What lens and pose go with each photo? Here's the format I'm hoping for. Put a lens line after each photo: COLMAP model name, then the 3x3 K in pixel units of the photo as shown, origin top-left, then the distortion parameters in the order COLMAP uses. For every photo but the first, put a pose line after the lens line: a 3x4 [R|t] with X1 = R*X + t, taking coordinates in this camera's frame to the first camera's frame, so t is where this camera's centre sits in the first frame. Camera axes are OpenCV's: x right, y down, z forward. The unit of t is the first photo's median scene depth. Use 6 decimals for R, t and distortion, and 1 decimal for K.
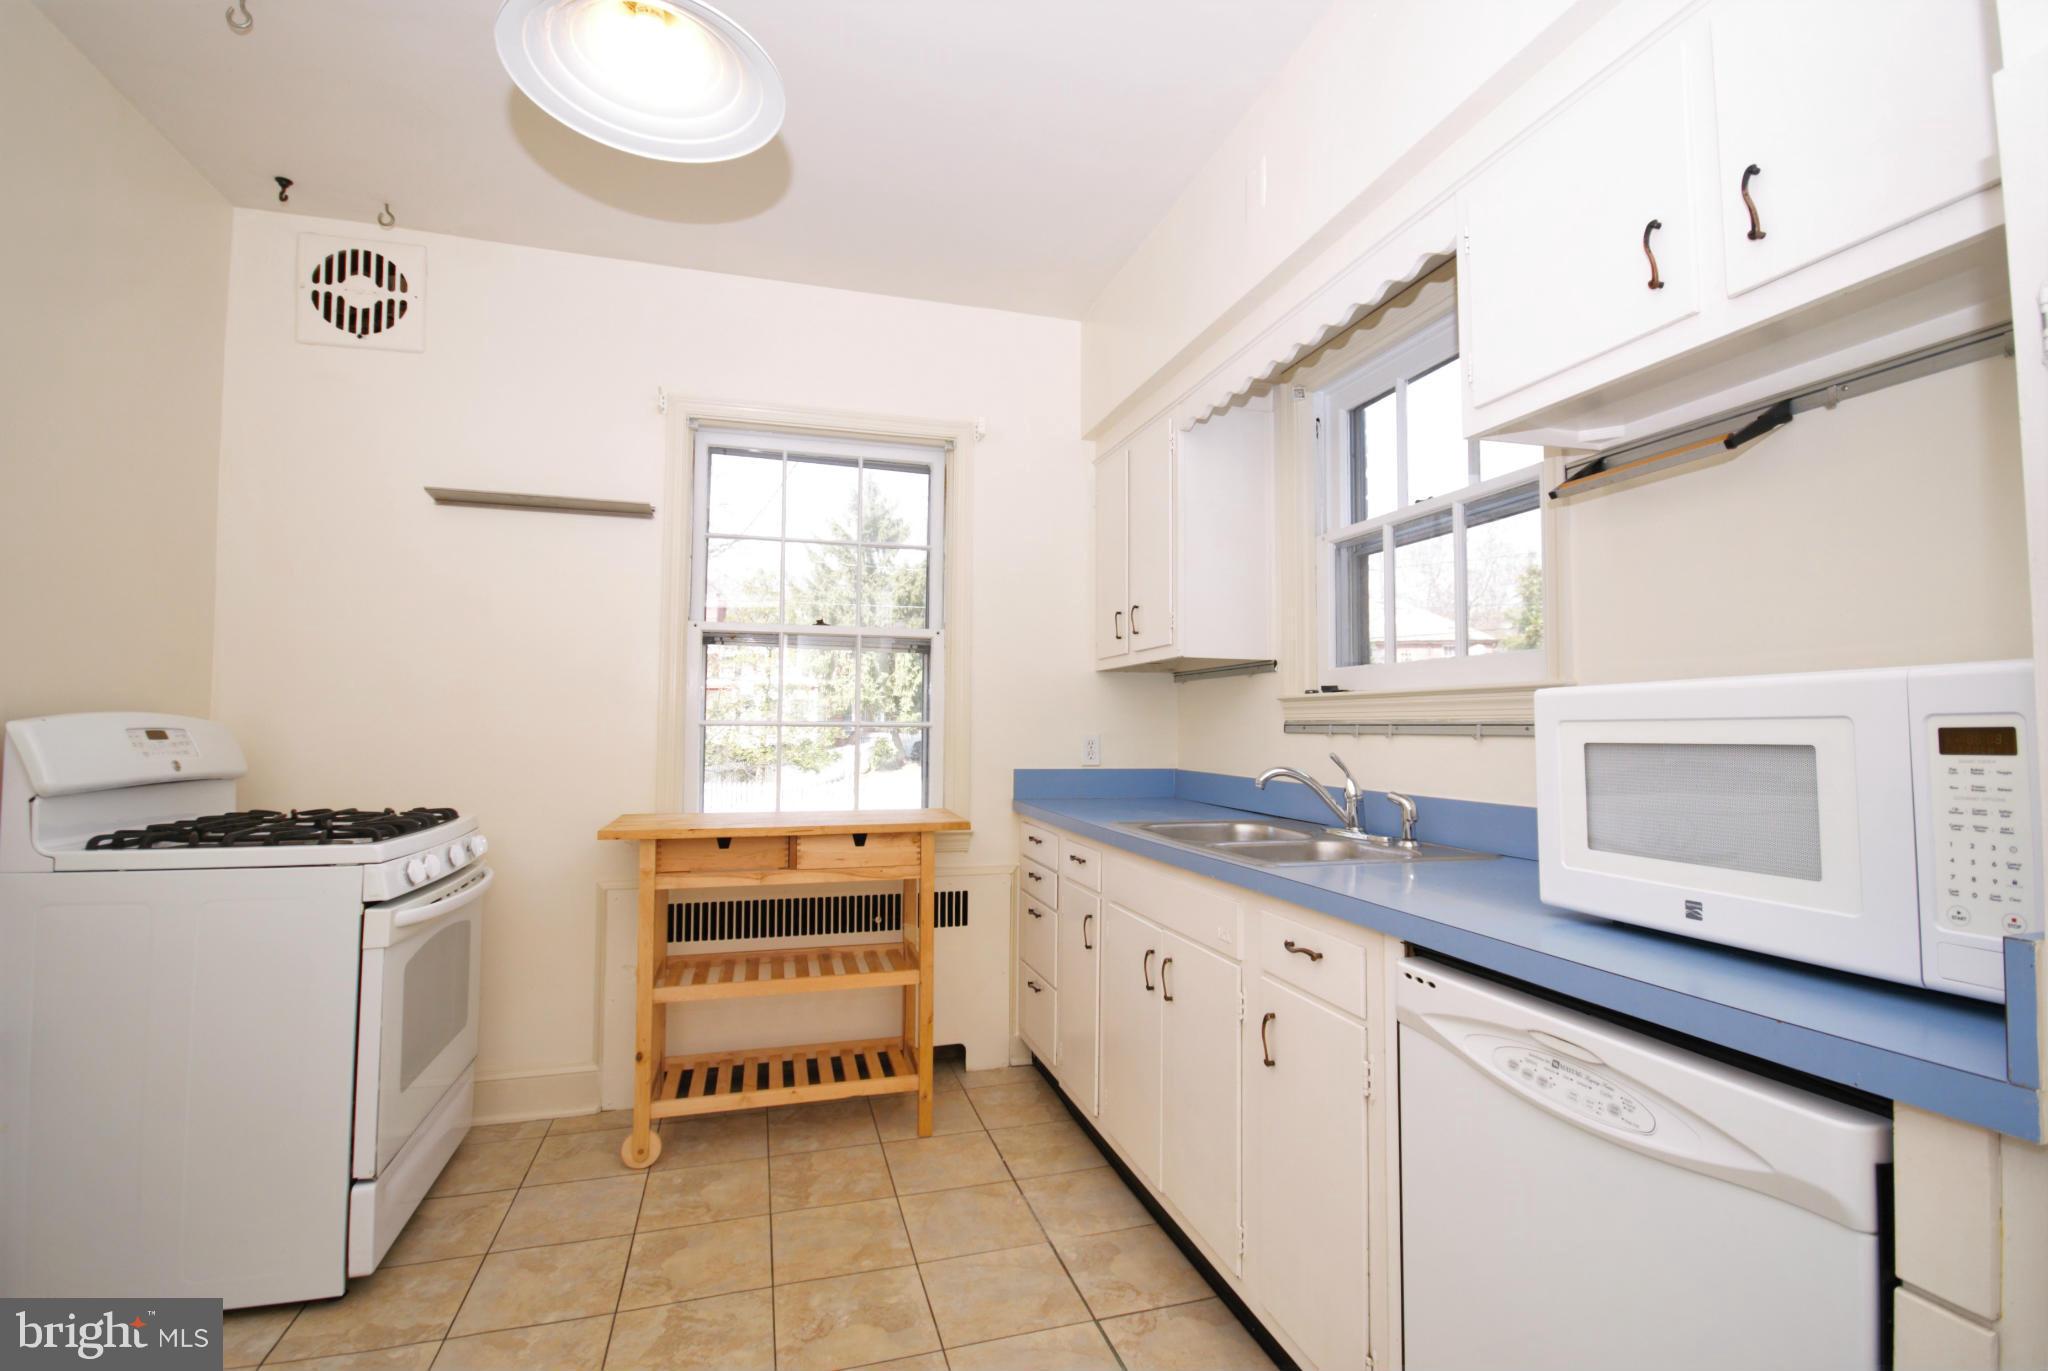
lens RADIAL K [[902.0, 0, 1025.8], [0, 902.0, 676.4], [0, 0, 1]] dist [0.005116, -0.002767]
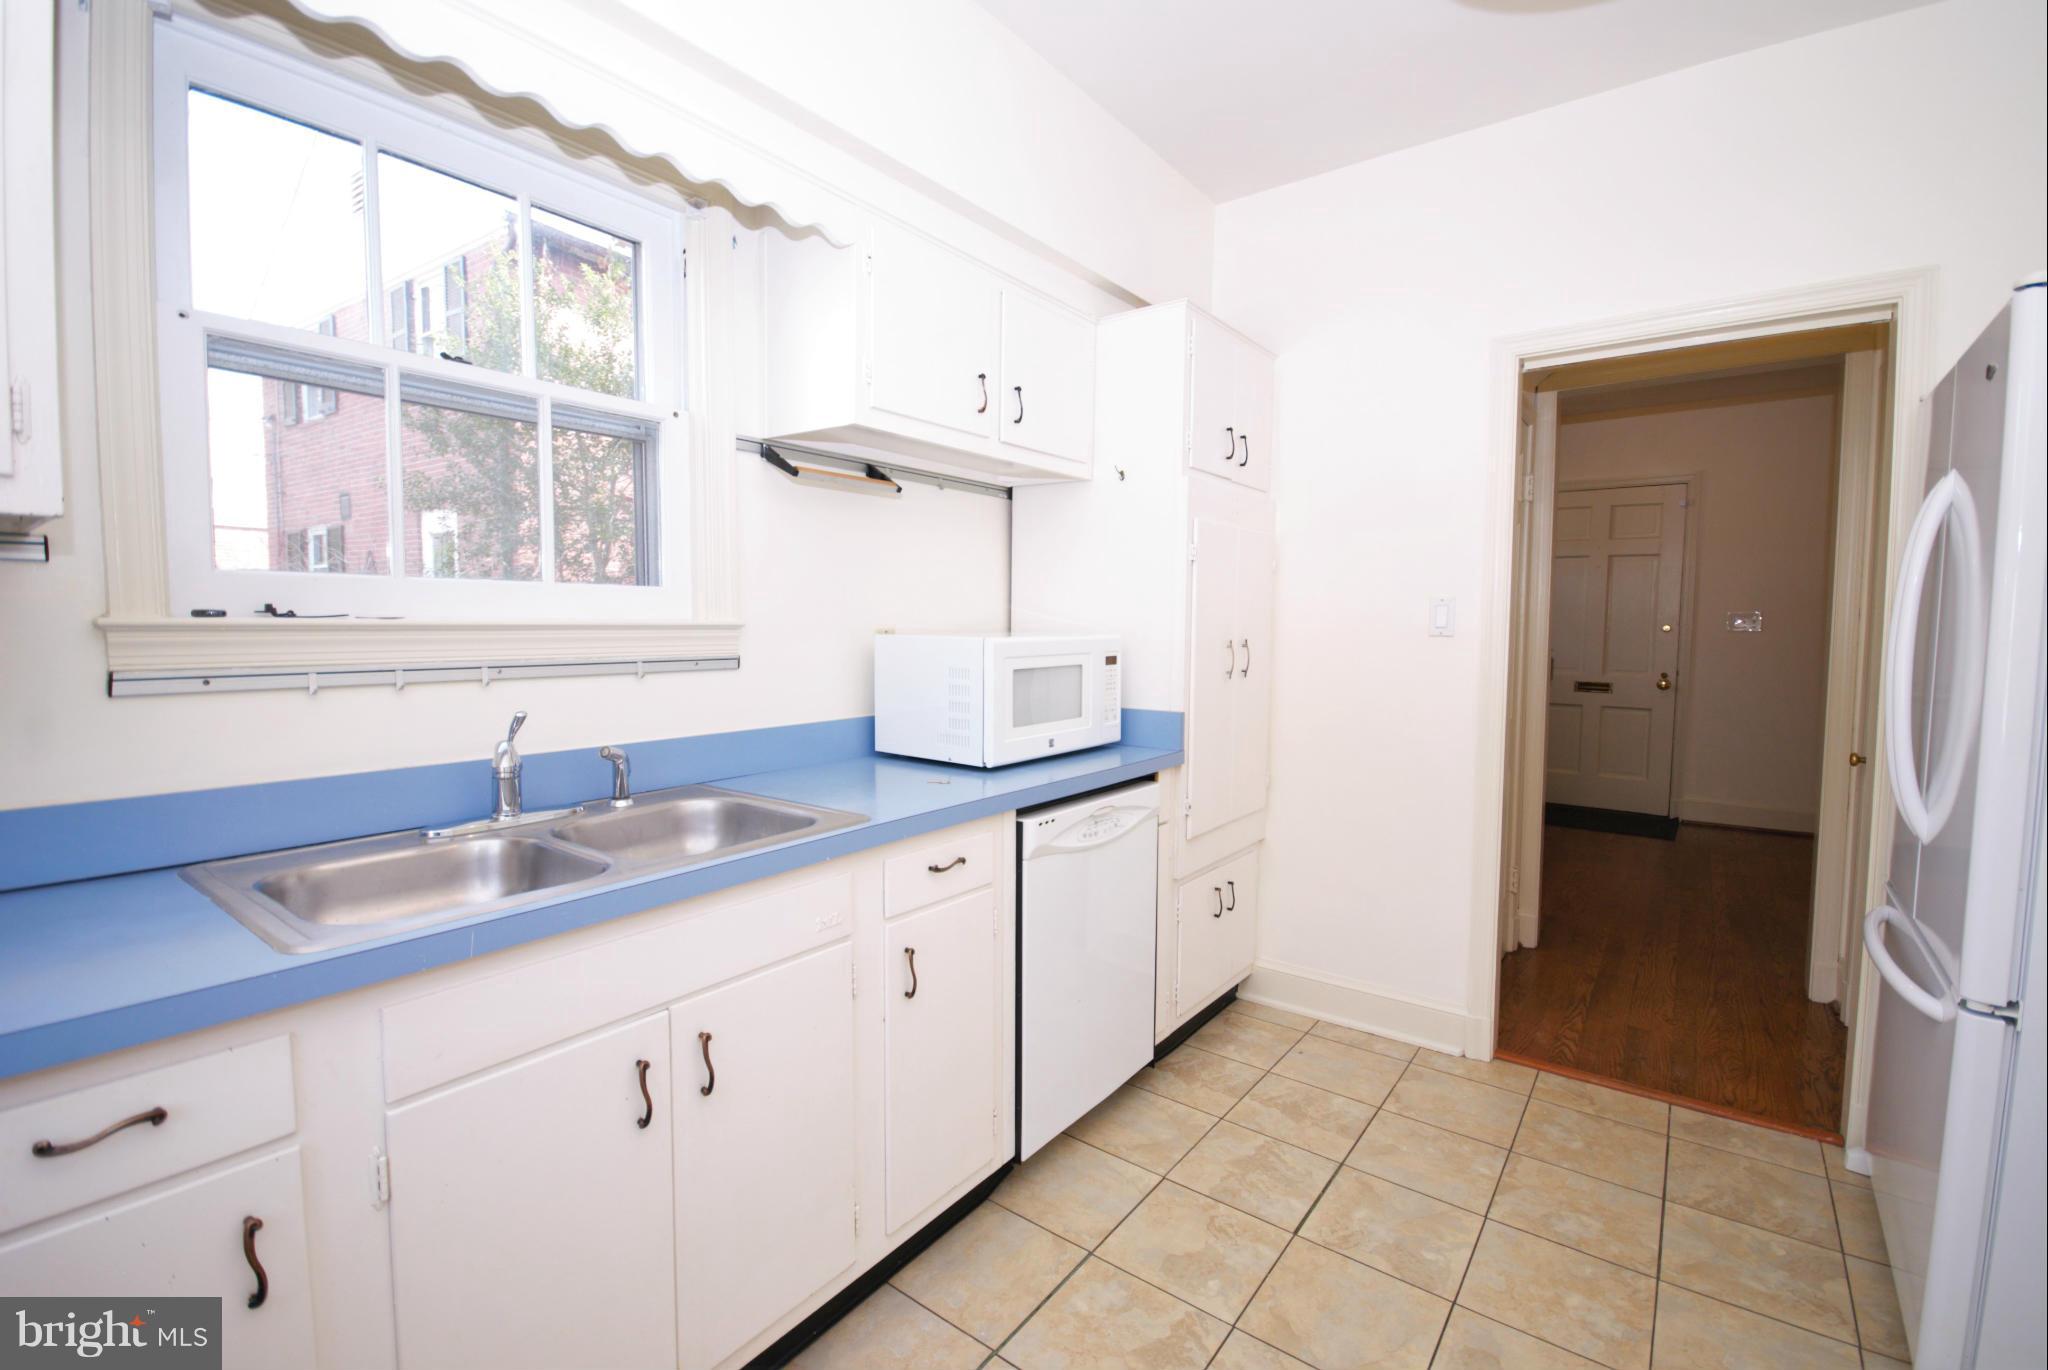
lens RADIAL K [[902.0, 0, 1029.2], [0, 902.0, 685.6], [0, 0, 1]] dist [0.005116, -0.002767]
pose [[-0.585063, -0.068645, 0.808078, -0.517546], [-0.053900, 0.997500, 0.045711, 0.012029], [-0.809195, -0.016812, -0.587300, 1.228123]]
